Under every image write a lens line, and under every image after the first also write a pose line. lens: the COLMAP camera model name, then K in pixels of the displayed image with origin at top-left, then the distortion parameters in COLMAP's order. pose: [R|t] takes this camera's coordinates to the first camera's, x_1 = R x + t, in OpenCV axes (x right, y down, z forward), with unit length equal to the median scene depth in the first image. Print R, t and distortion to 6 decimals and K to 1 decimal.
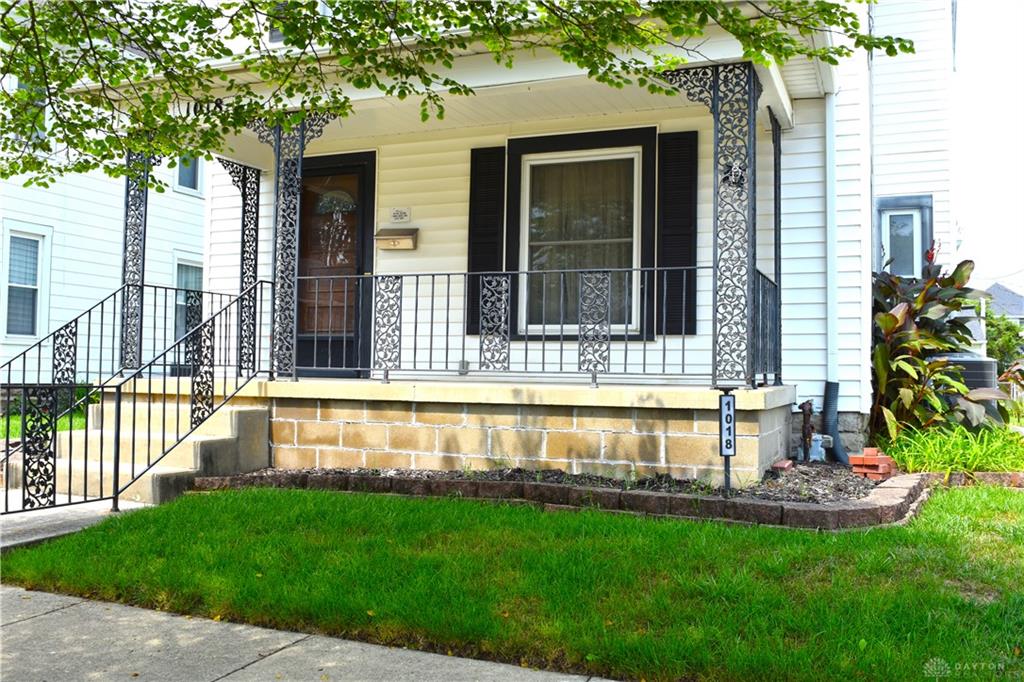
lens RADIAL K [[947.3, 0, 512.0], [0, 947.3, 341.0], [0, 0, 1]] dist [-0.048451, -0.001233]
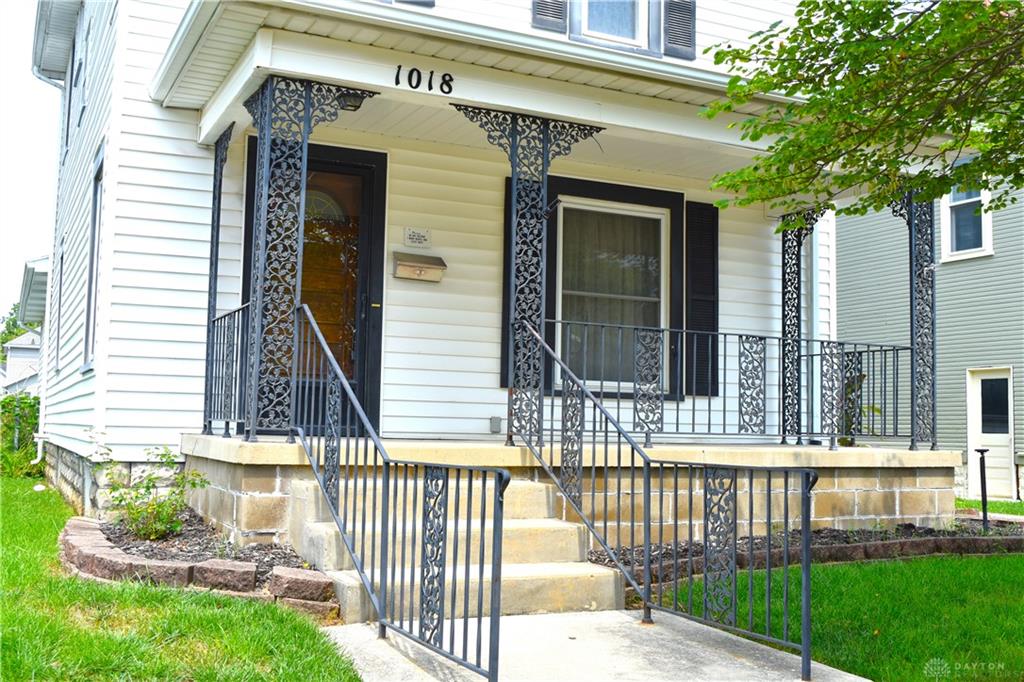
lens RADIAL K [[1075.8, 0, 512.0], [0, 1075.8, 341.0], [0, 0, 1]] dist [-0.048538, -0.009970]
pose [[0.671155, 0.059245, 0.738946, -0.905998], [-0.035171, 0.998224, -0.048089, -0.002652], [-0.740483, 0.006286, 0.672046, 0.379425]]
